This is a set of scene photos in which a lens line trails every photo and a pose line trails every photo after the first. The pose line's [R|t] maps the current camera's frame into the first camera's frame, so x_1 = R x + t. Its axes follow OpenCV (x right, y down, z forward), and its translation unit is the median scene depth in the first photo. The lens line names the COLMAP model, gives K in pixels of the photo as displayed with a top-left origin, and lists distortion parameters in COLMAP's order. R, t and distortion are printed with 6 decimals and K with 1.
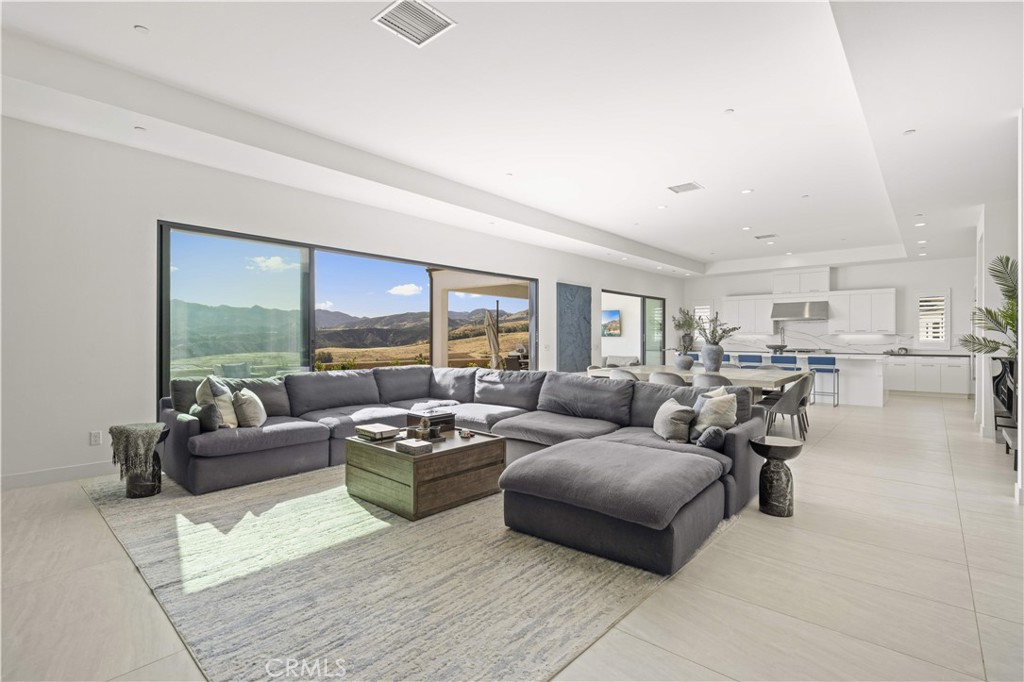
lens RADIAL K [[478.8, 0, 509.5], [0, 478.8, 341.0], [0, 0, 1]] dist [-0.001705, -0.001170]
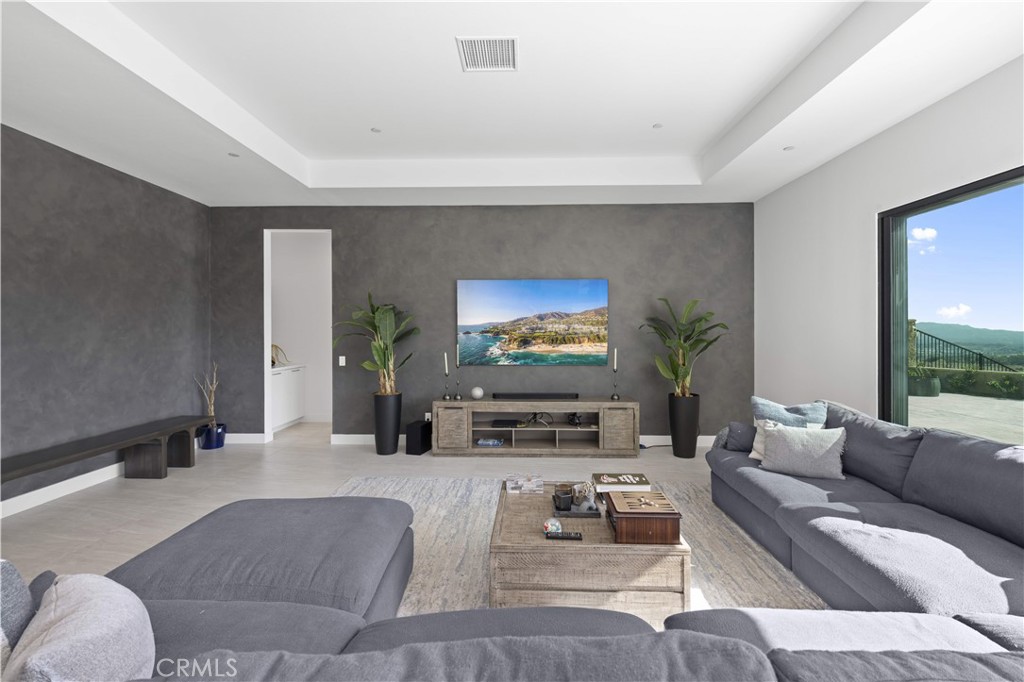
lens RADIAL K [[478.8, 0, 509.5], [0, 478.8, 341.0], [0, 0, 1]] dist [-0.001705, -0.001170]
pose [[-0.770958, 0.010926, -0.636793, 0.124067], [-0.003374, 0.999769, 0.021238, -0.019775], [0.636877, 0.018522, -0.770742, 0.524964]]
